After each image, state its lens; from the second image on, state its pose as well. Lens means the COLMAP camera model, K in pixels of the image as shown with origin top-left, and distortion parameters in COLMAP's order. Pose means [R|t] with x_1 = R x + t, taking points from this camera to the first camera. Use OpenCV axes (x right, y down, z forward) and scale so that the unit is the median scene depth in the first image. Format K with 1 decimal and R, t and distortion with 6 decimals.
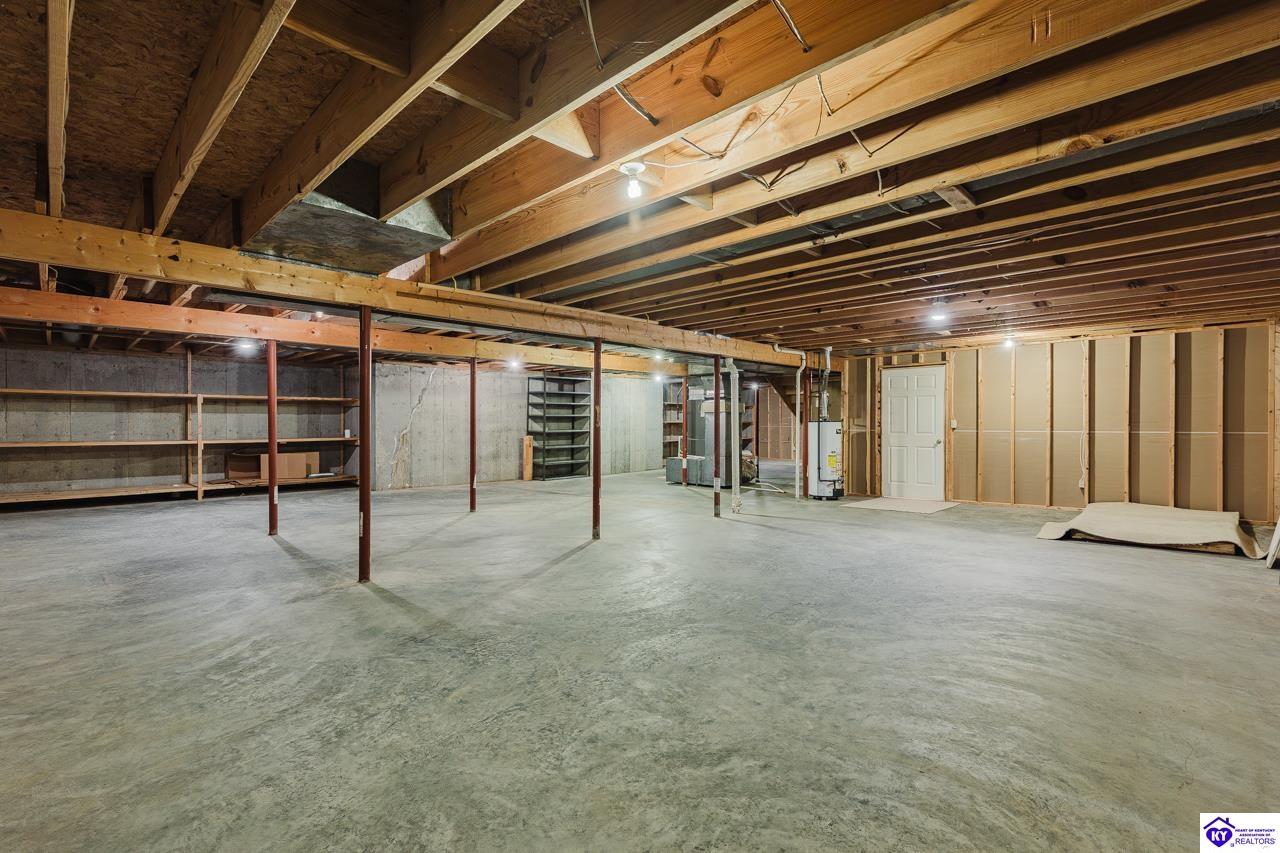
lens RADIAL K [[577.9, 0, 640.3], [0, 577.9, 426.4], [0, 0, 1]] dist [0.012874, -0.003390]
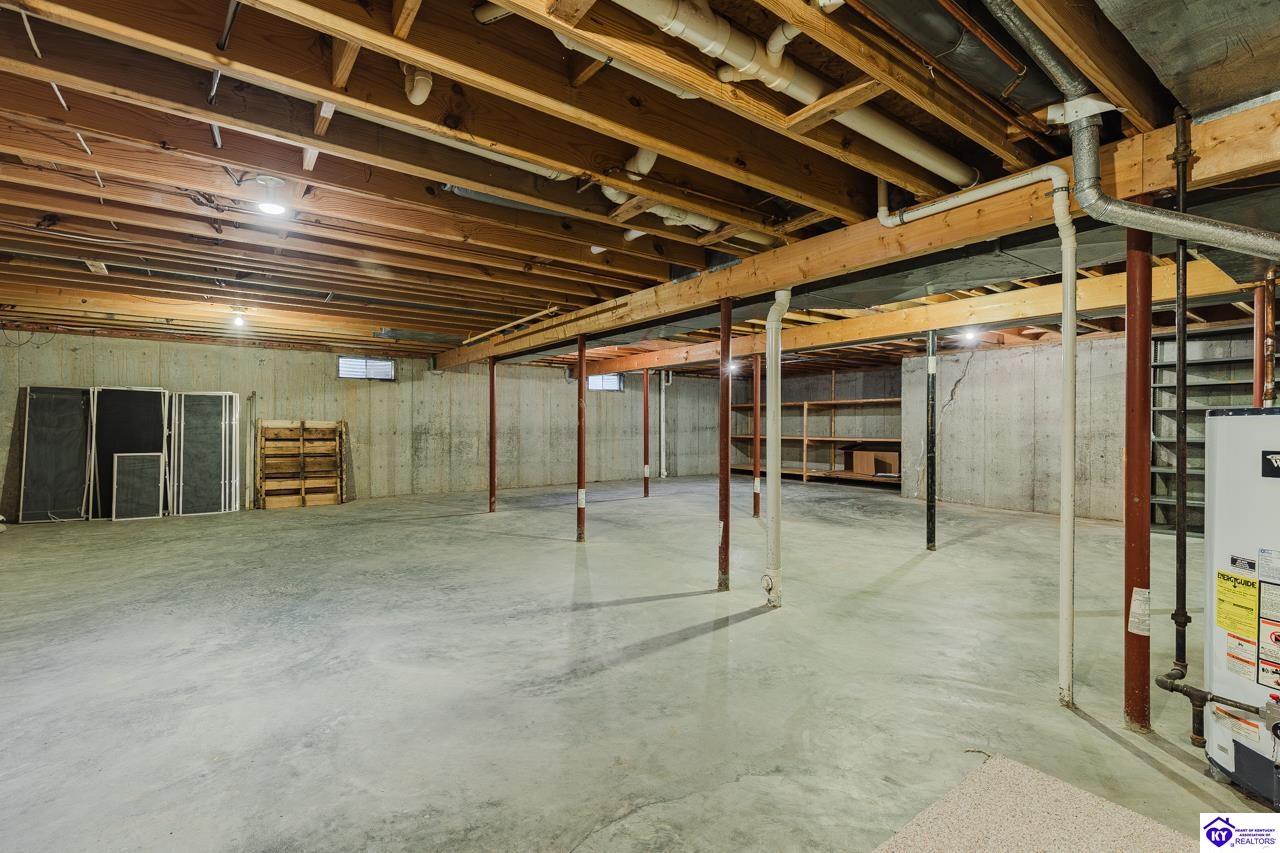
lens RADIAL K [[577.9, 0, 639.1], [0, 577.9, 425.6], [0, 0, 1]] dist [0.012874, -0.003390]
pose [[-0.155790, 0.002098, -0.987788, 0.521229], [-0.008717, 0.999956, 0.003499, -0.002092], [0.987752, 0.009155, -0.155765, 0.736283]]
